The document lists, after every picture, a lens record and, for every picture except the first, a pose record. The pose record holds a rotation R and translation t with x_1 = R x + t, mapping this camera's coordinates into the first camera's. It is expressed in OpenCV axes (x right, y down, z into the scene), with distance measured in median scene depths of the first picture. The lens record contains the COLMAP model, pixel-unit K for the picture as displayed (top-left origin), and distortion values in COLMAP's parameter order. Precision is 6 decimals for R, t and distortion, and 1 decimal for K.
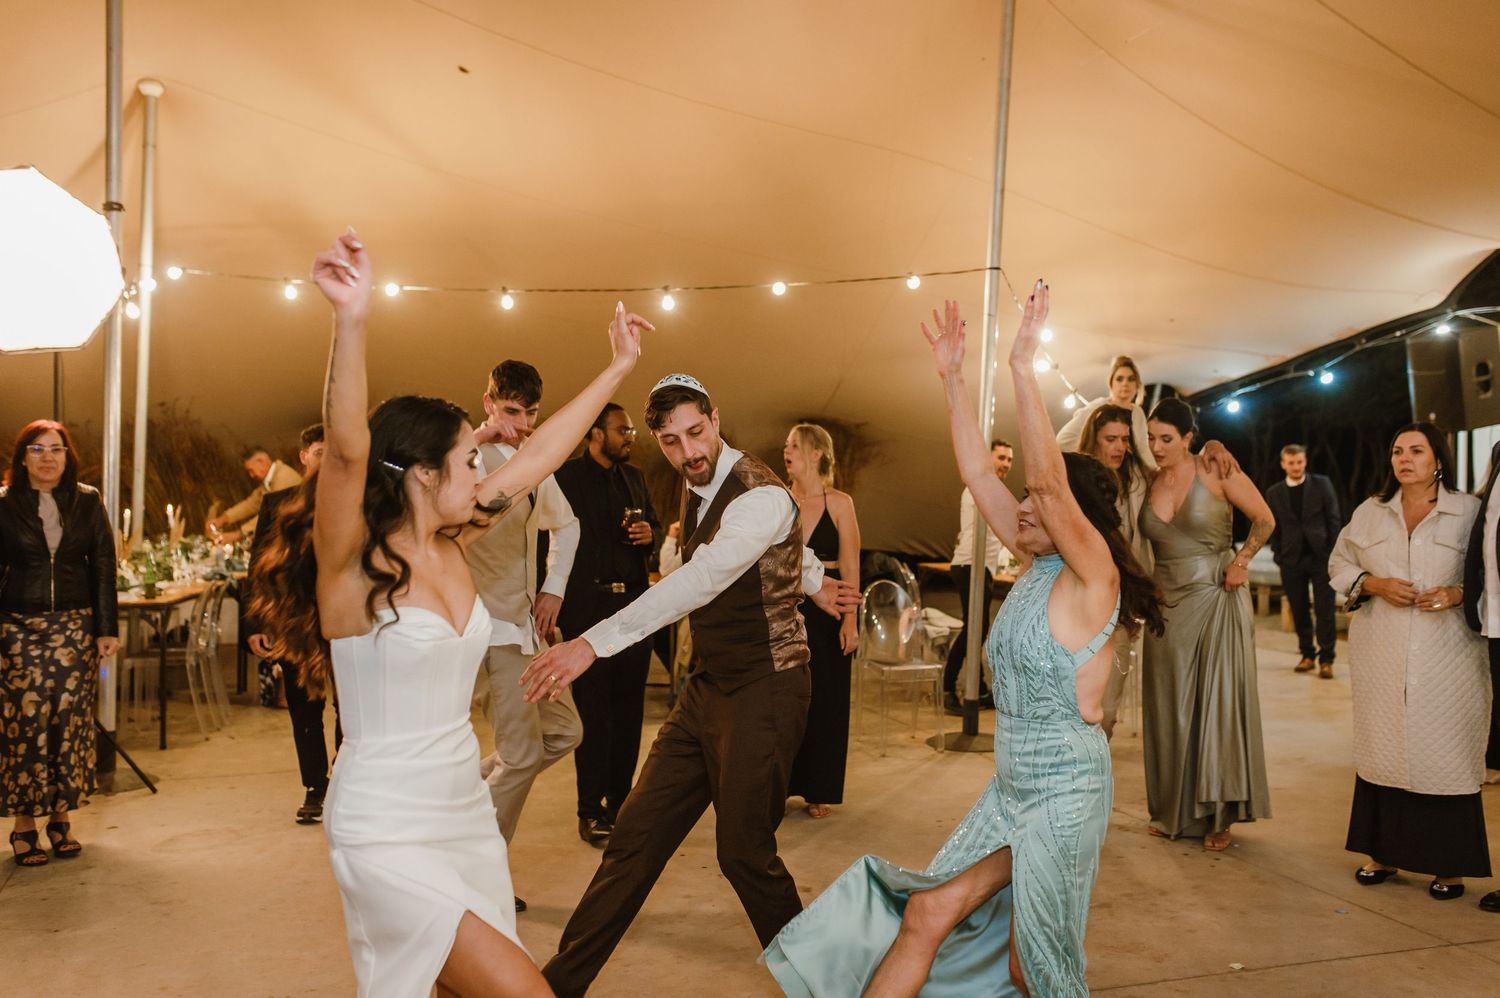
lens RADIAL K [[1421.9, 0, 749.3], [0, 1421.9, 507.0], [0, 0, 1]] dist [0.024839, 0.000000]
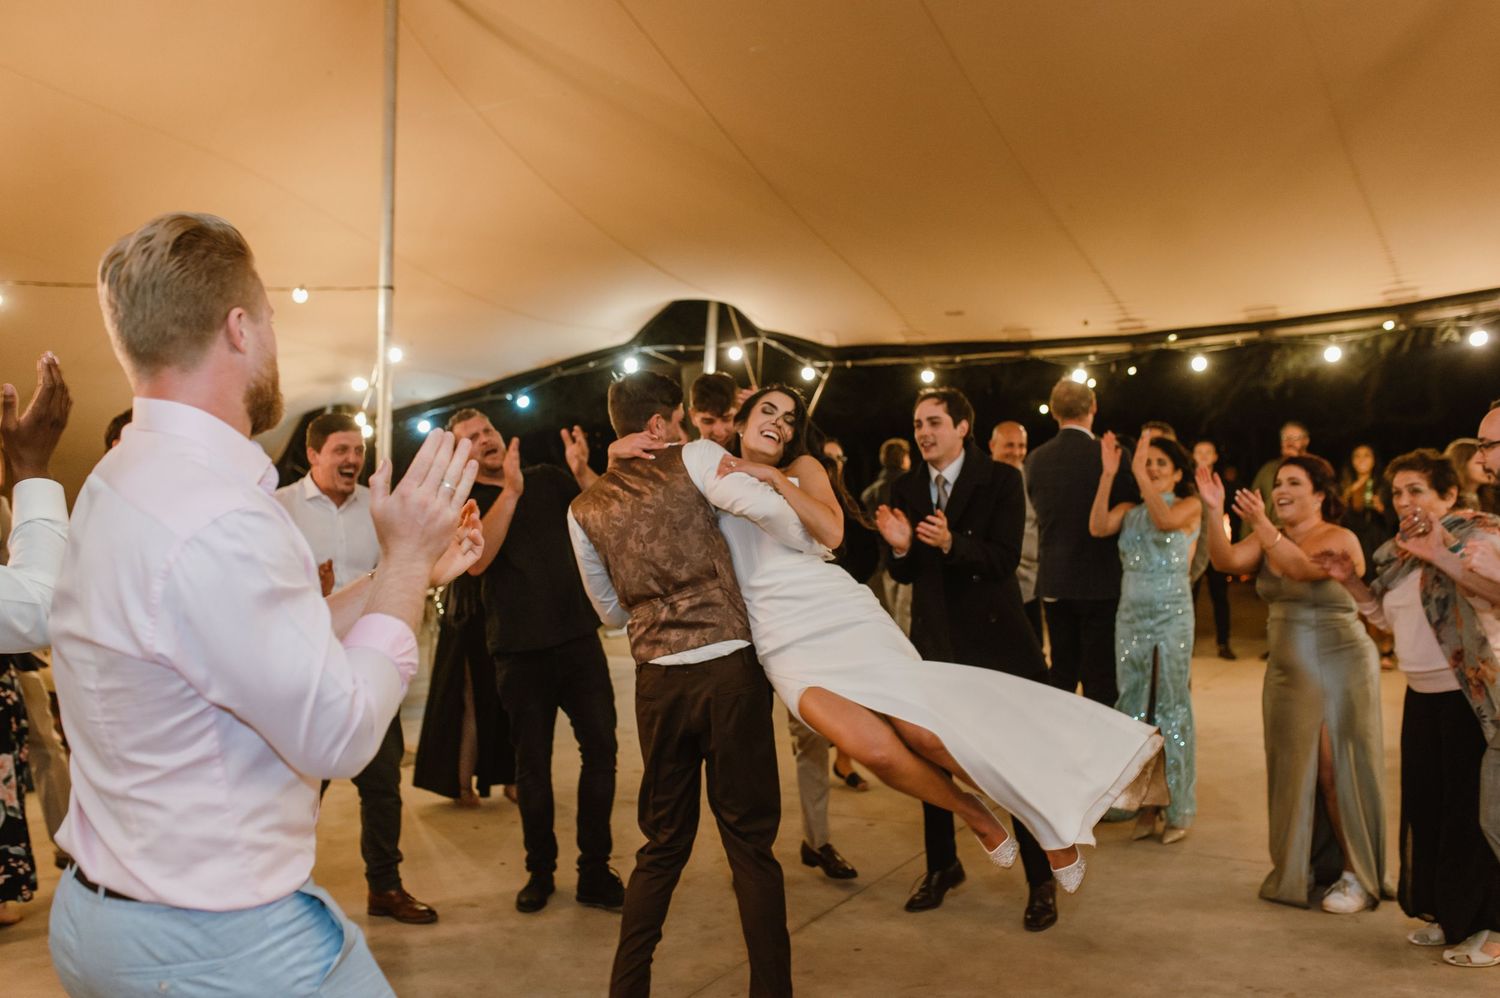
lens RADIAL K [[1421.9, 0, 727.7], [0, 1421.9, 514.1], [0, 0, 1]] dist [0.024839, 0.000000]
pose [[0.761217, -0.033427, 0.647635, -0.253630], [0.039624, 0.999202, 0.005000, -0.001625], [-0.647285, 0.021856, 0.761935, 0.061414]]
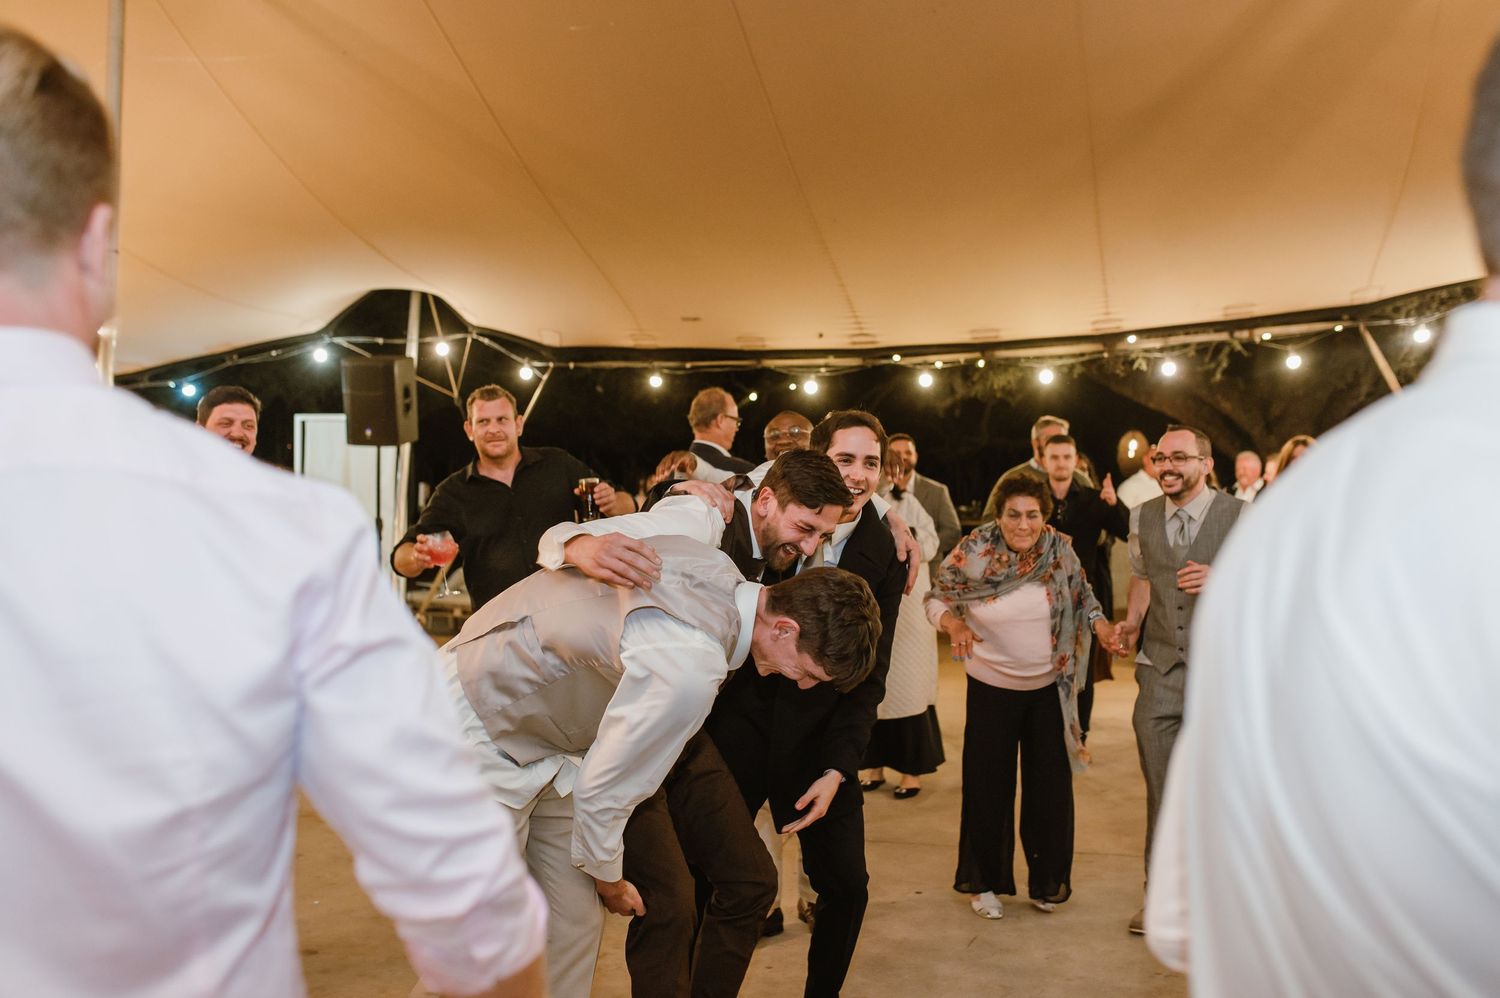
lens RADIAL K [[1421.9, 0, 736.8], [0, 1421.9, 496.3], [0, 0, 1]] dist [0.024839, 0.000000]
pose [[0.540409, -0.007976, 0.841365, -0.303123], [0.022165, 0.999743, -0.004759, -0.002117], [-0.841111, 0.021221, 0.540447, 0.163051]]
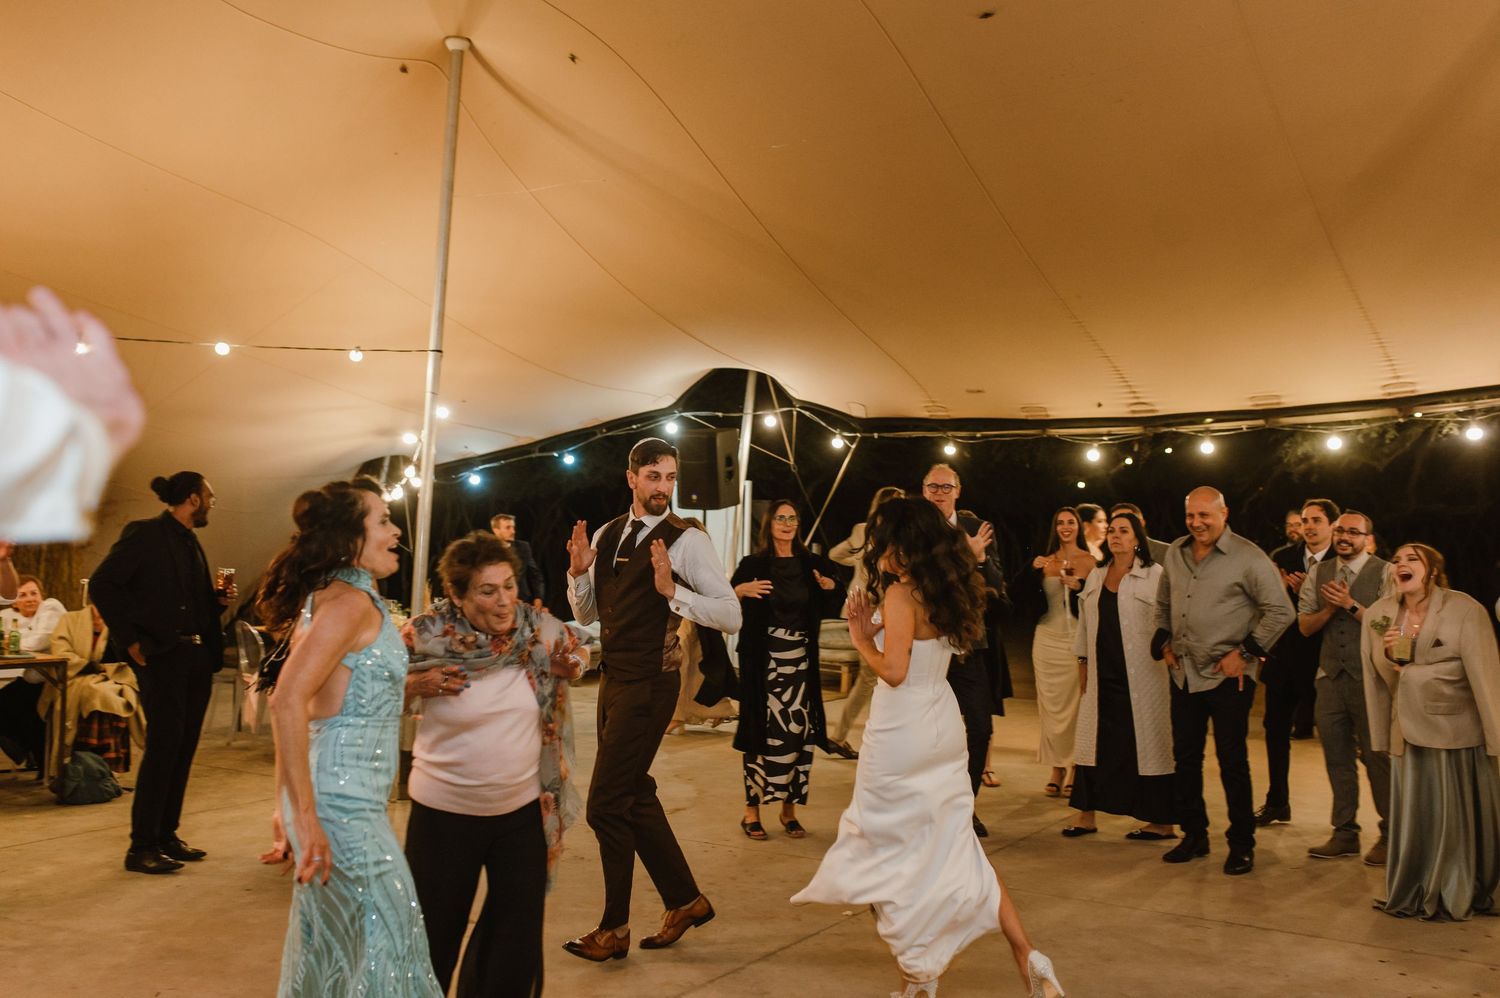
lens RADIAL K [[1421.9, 0, 726.1], [0, 1421.9, 512.6], [0, 0, 1]] dist [0.024839, 0.000000]
pose [[0.788780, 0.025467, 0.614148, -0.267541], [-0.000347, 0.999160, -0.040986, 0.001487], [-0.614676, 0.032116, 0.788126, 0.002121]]
